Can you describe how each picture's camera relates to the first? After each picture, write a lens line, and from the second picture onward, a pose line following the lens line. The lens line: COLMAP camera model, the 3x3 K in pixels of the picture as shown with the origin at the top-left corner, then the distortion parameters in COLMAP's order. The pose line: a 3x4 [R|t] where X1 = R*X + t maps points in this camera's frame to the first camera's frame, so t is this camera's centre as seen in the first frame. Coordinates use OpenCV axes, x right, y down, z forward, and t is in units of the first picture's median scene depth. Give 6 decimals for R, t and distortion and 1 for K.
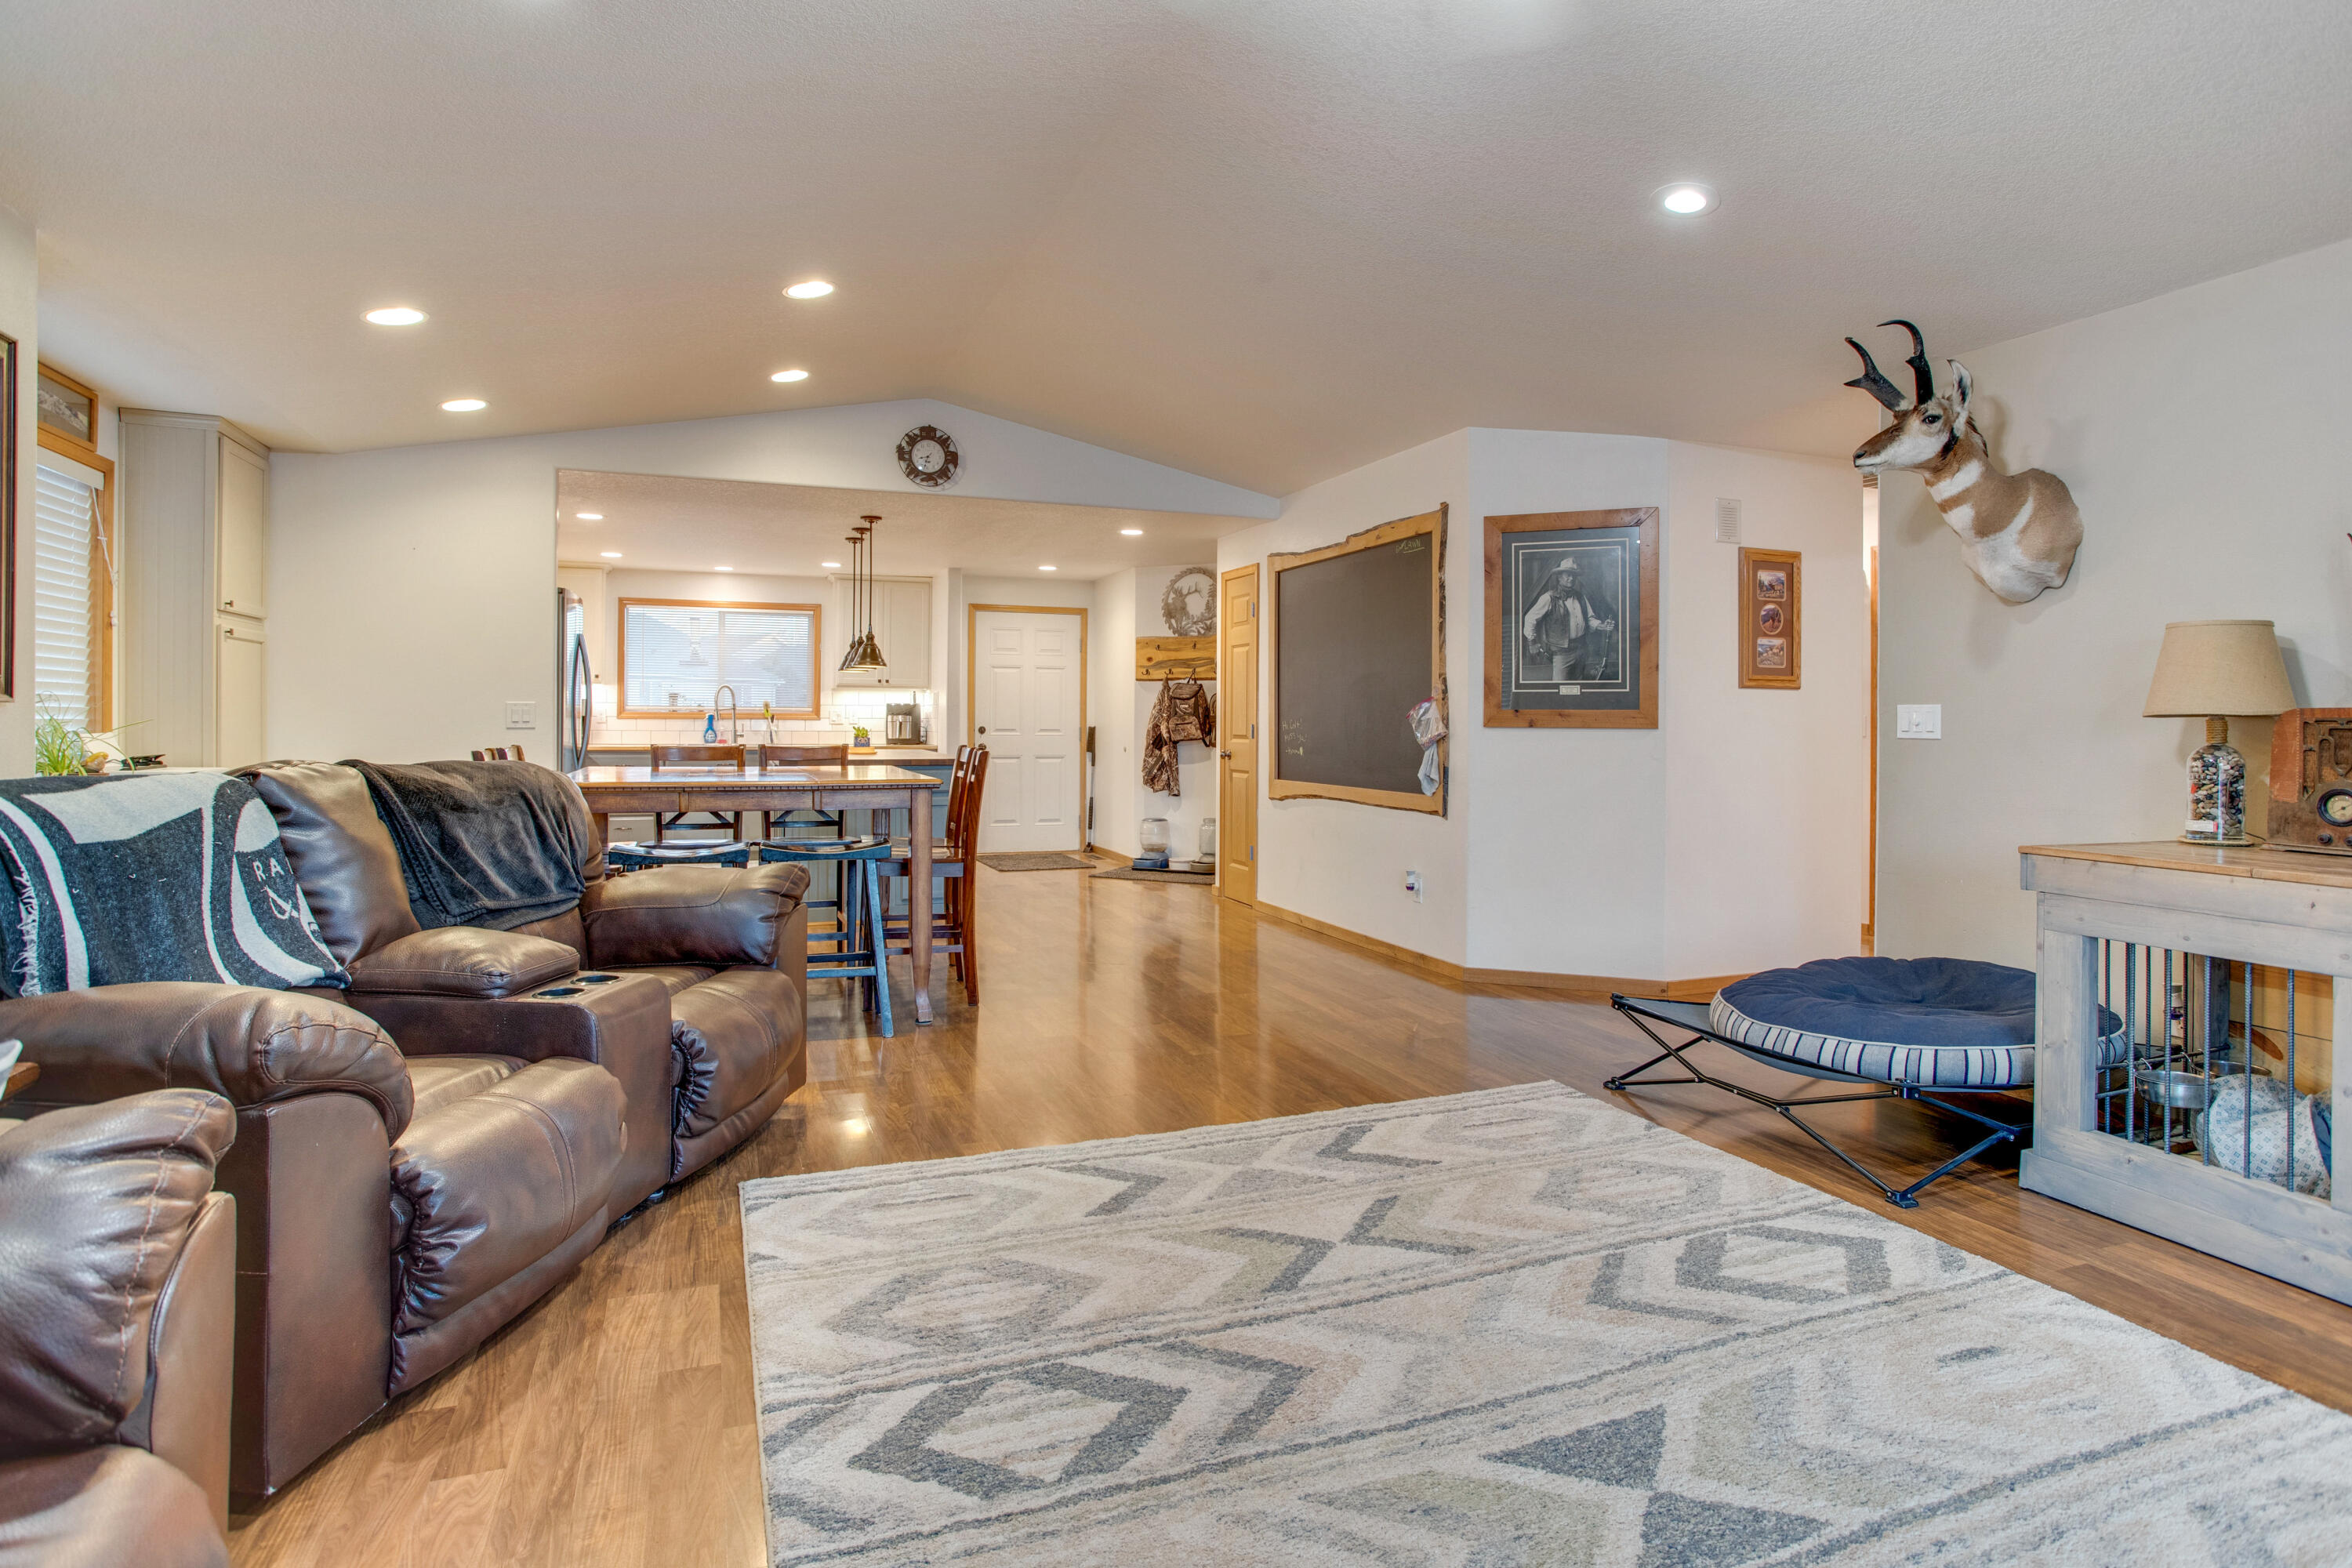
lens RADIAL K [[1255.7, 0, 1177.0], [0, 1255.7, 715.3], [0, 0, 1]] dist [-0.000309, 0.000019]
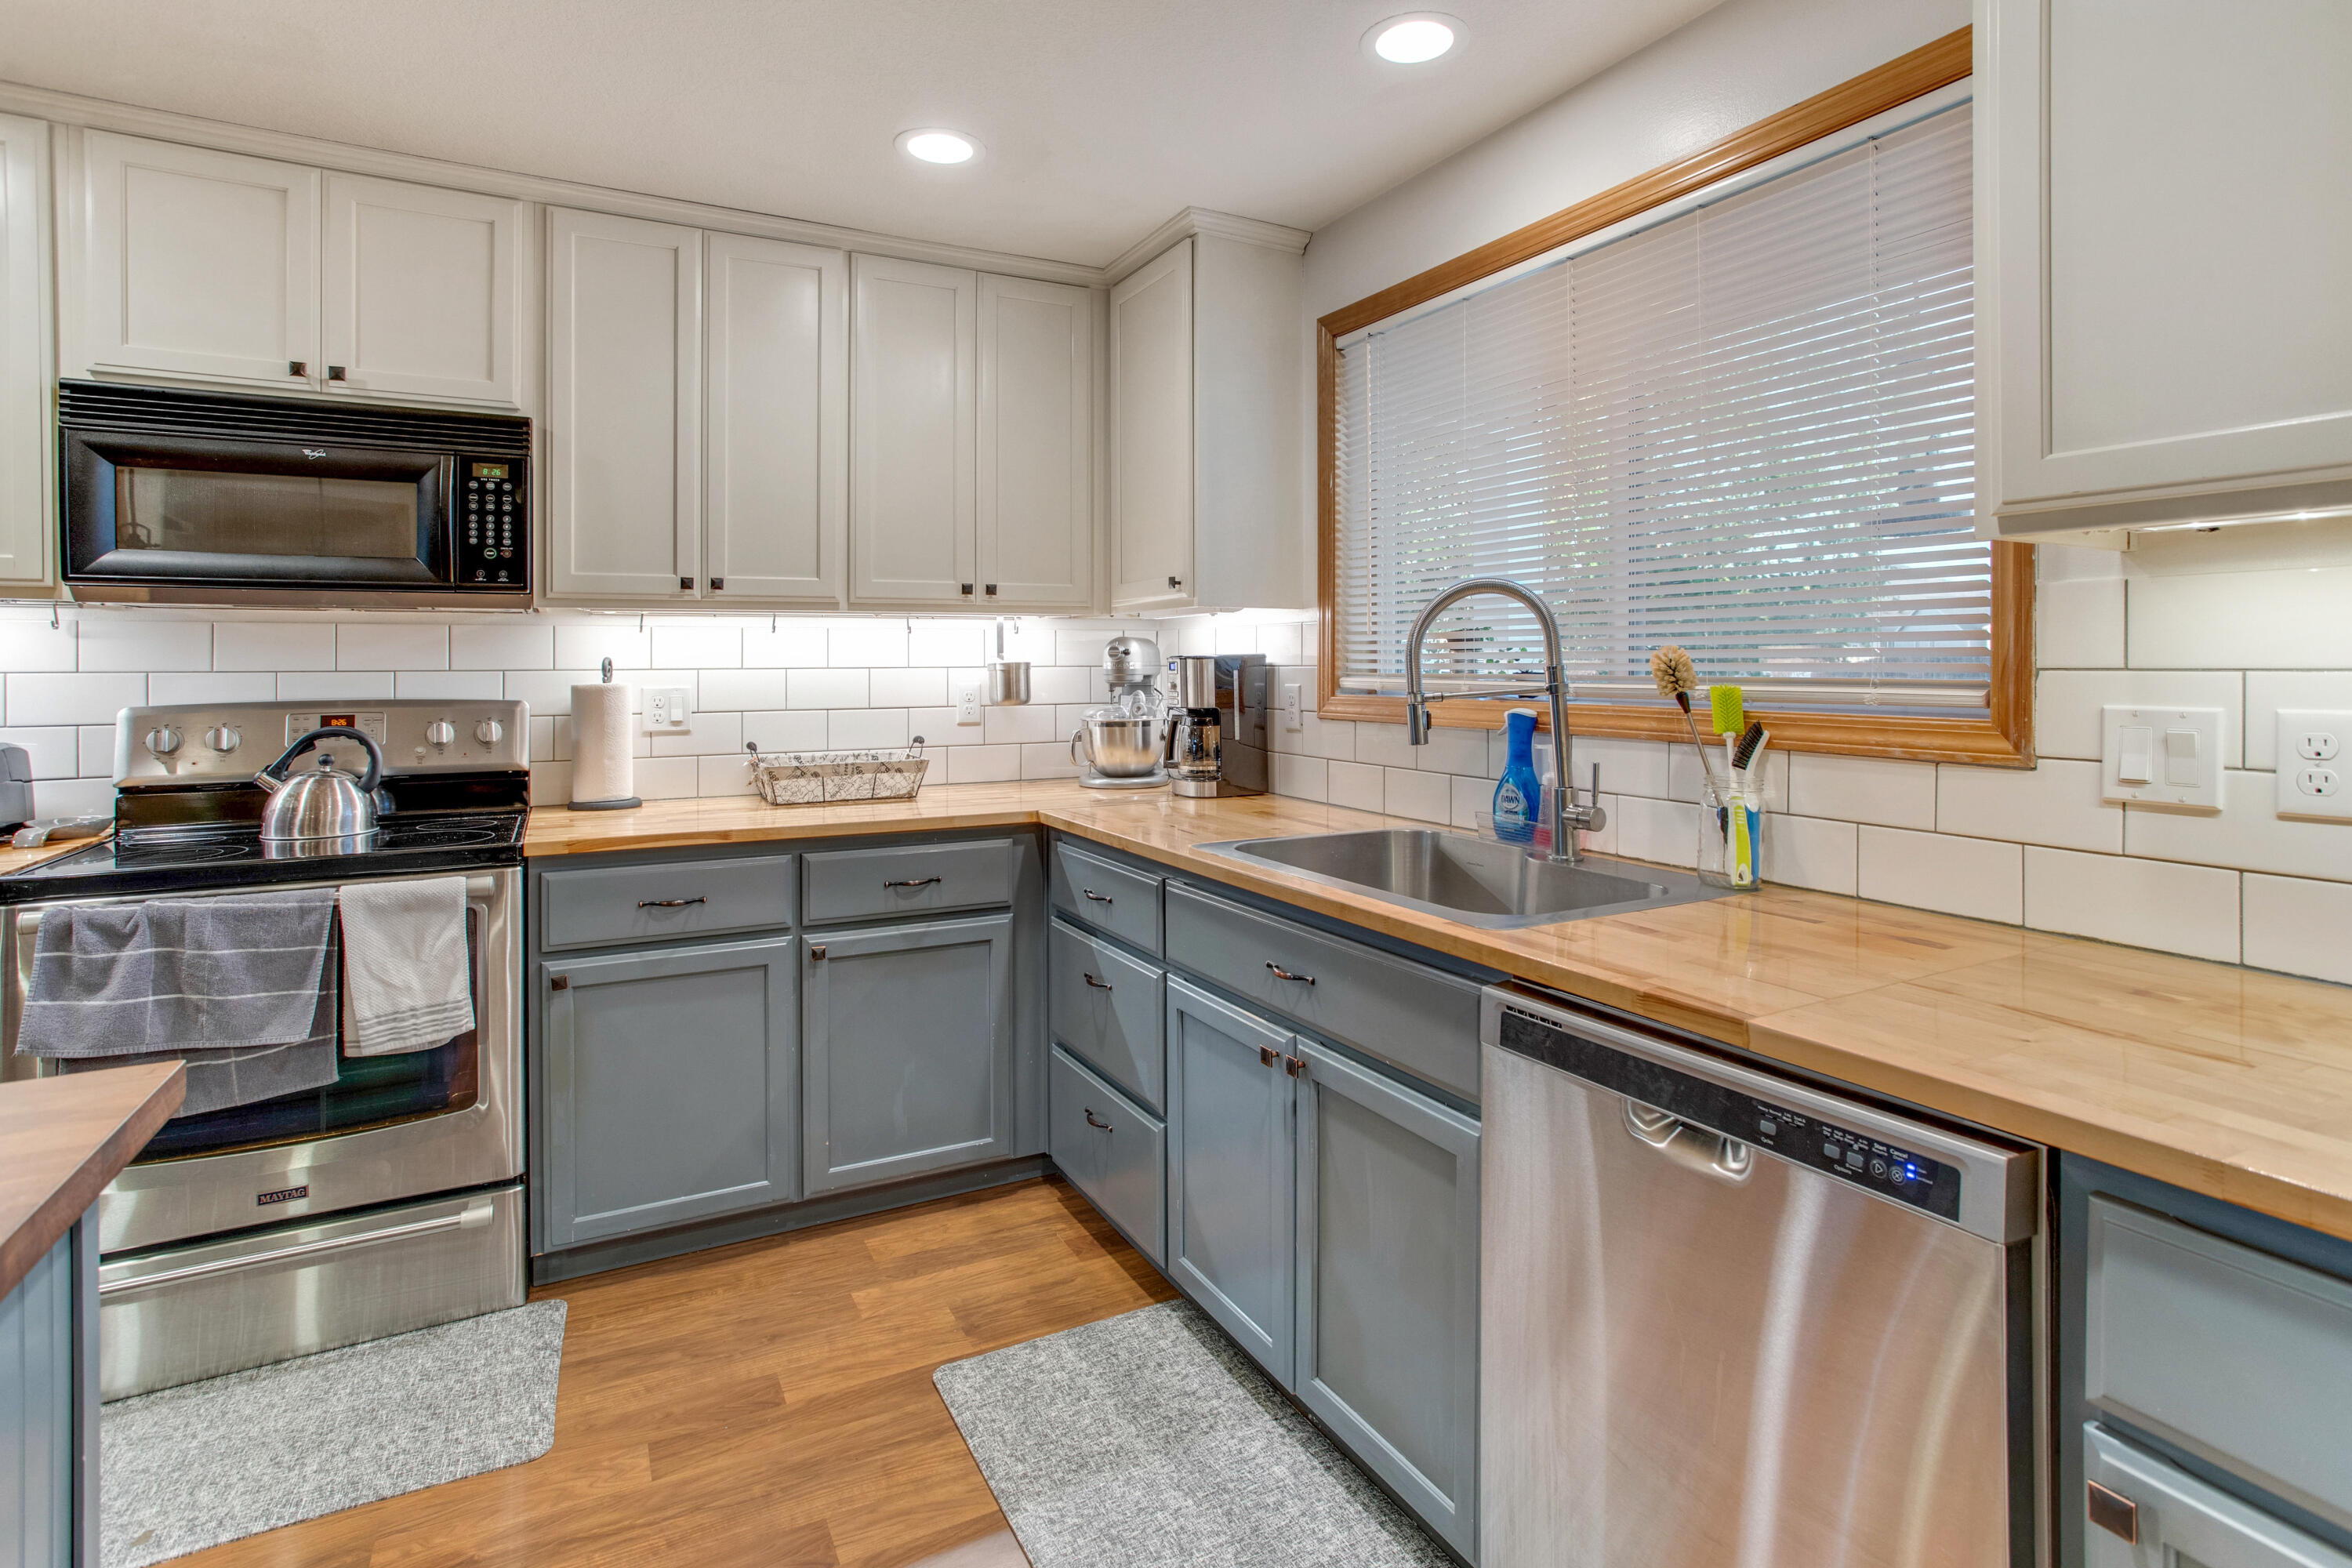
lens RADIAL K [[1179.7, 0, 1188.1], [0, 1179.7, 665.2], [0, 0, 1]] dist [-0.038462, 0.023379]
pose [[0.139466, -0.001758, -0.990225, -0.261859], [0.010144, 0.999948, -0.000347, -0.015478], [0.990175, -0.009997, 0.139477, 1.424080]]
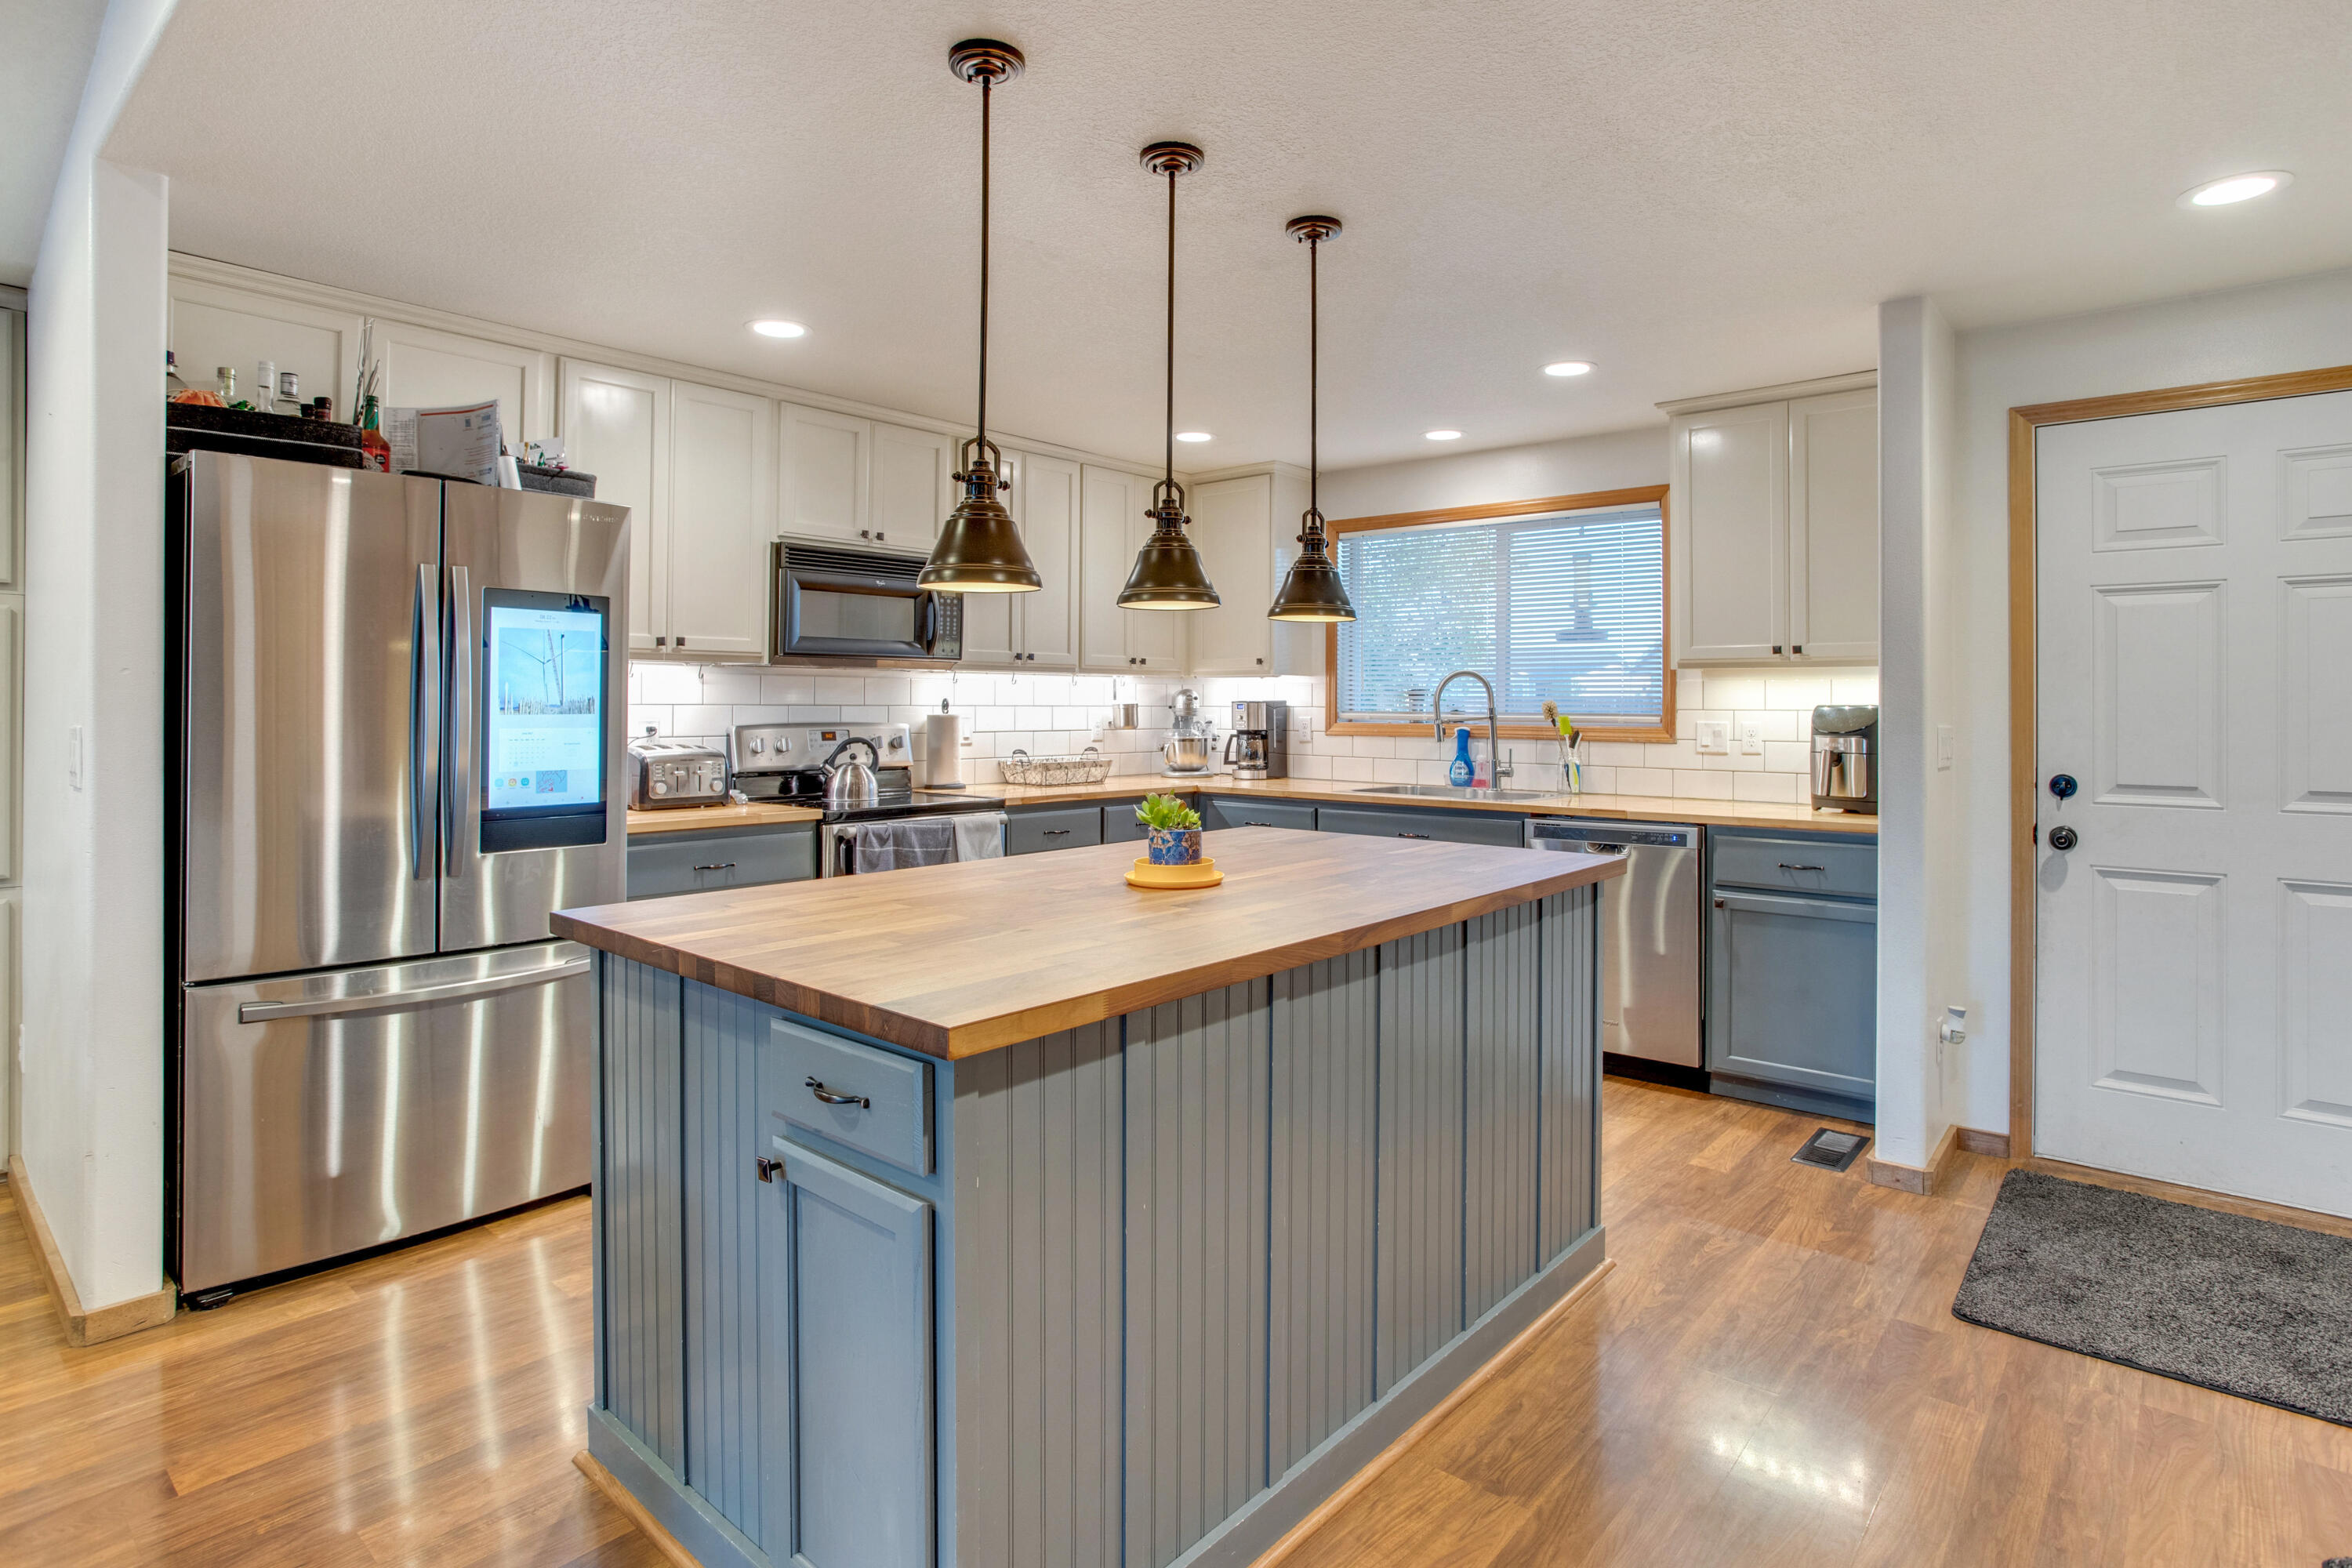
lens RADIAL K [[1239.9, 0, 1197.6], [0, 1239.9, 693.2], [0, 0, 1]] dist [-0.021363, 0.000660]
pose [[0.494410, -0.009471, -0.869177, 0.016303], [0.001331, 0.999948, -0.010139, -0.015945], [0.869228, 0.003856, 0.494397, 1.032178]]
